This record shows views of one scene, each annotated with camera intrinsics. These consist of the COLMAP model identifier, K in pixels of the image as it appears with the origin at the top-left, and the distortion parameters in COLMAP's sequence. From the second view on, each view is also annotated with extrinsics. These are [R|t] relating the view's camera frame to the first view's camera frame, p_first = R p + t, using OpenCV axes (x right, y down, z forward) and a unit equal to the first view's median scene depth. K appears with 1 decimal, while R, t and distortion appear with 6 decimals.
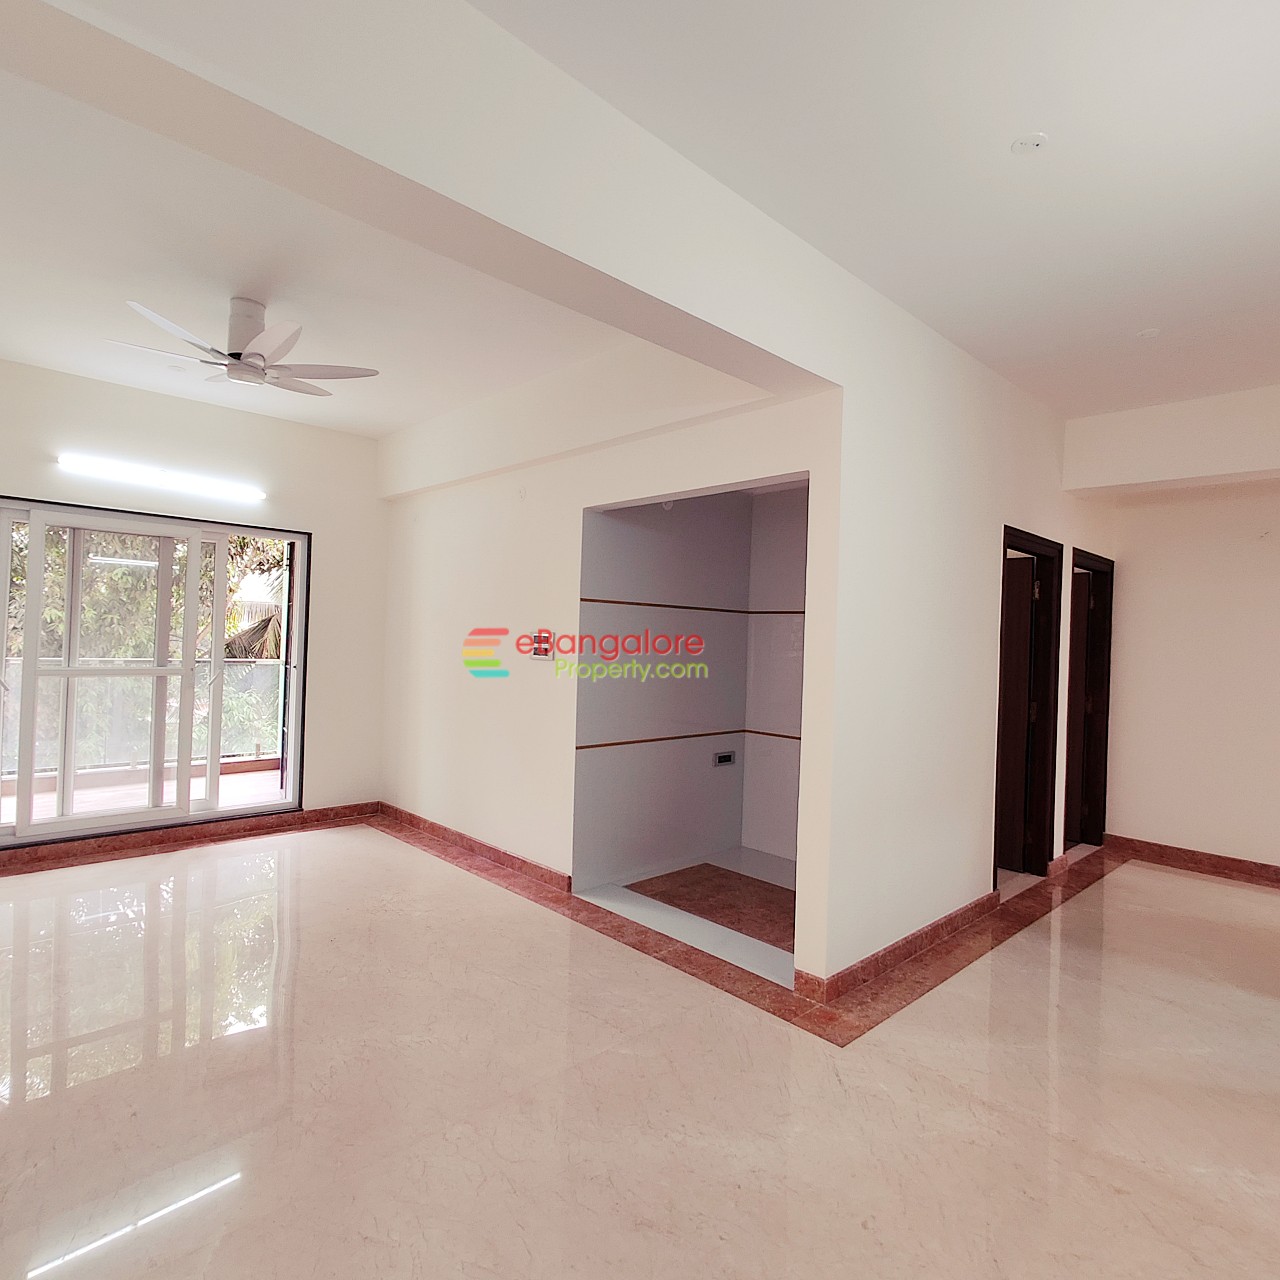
lens RADIAL K [[715.9, 0, 646.3], [0, 715.9, 645.5], [0, 0, 1]] dist [0.000296, 0.000074]
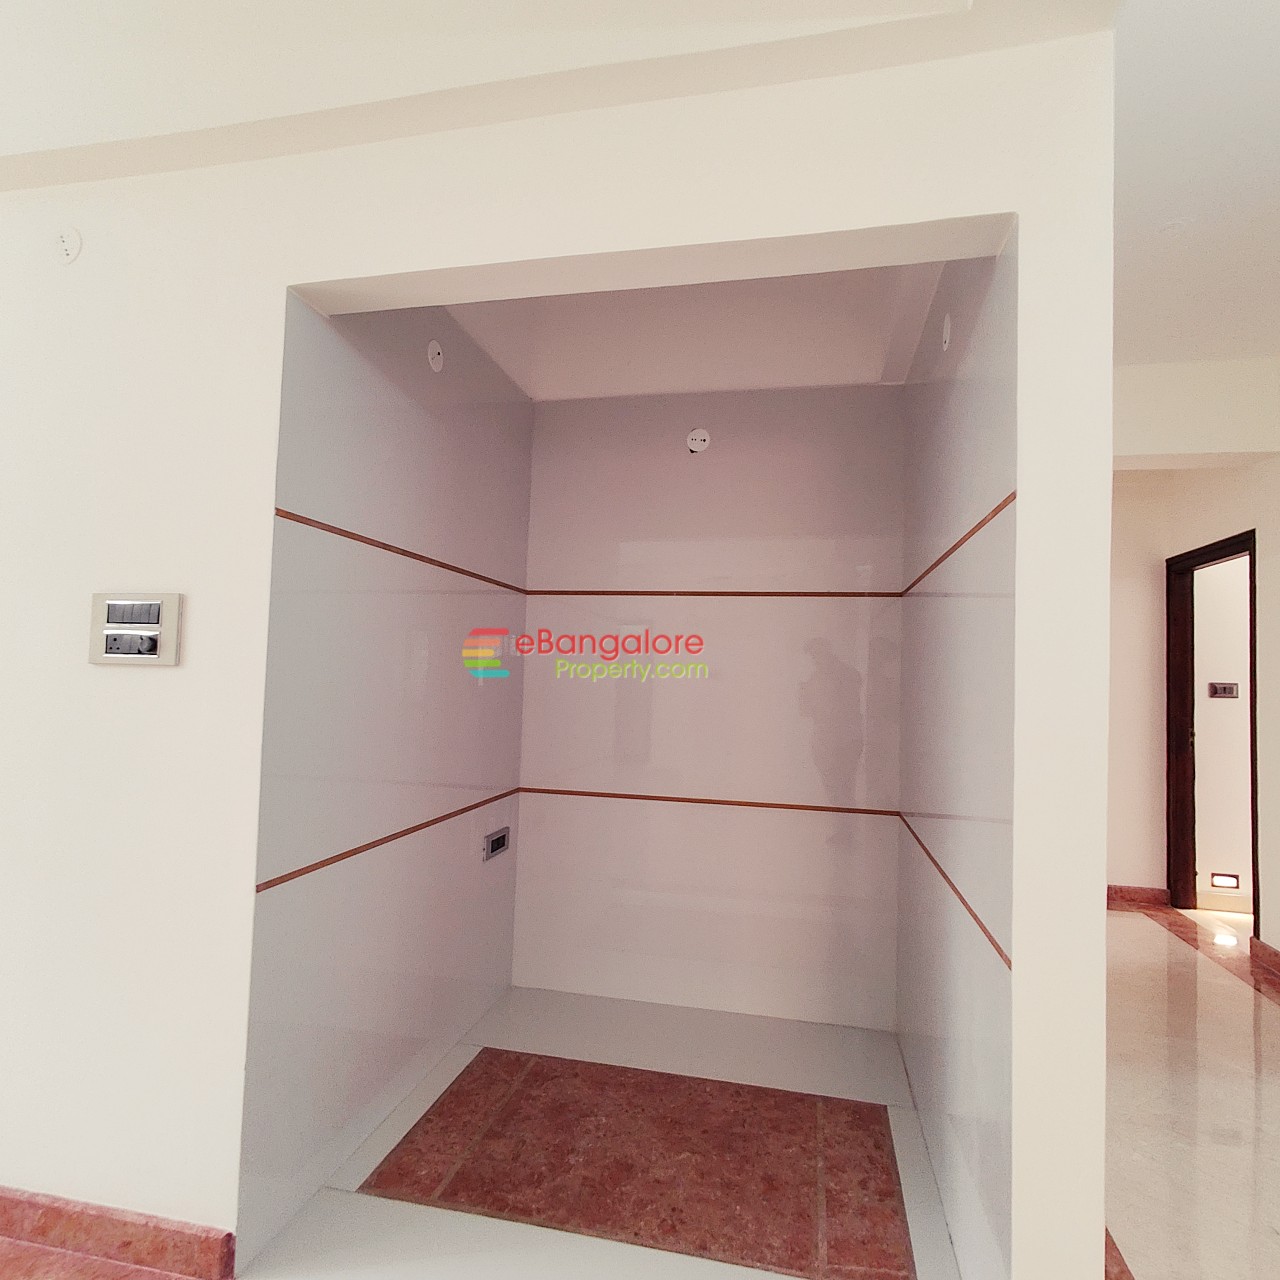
lens RADIAL K [[715.9, 0, 646.3], [0, 715.9, 645.5], [0, 0, 1]] dist [0.000296, 0.000074]
pose [[0.818312, 0.020055, 0.574424, -0.143816], [-0.004713, 0.999592, -0.028185, 0.018479], [-0.574754, 0.020357, 0.818073, 0.529992]]
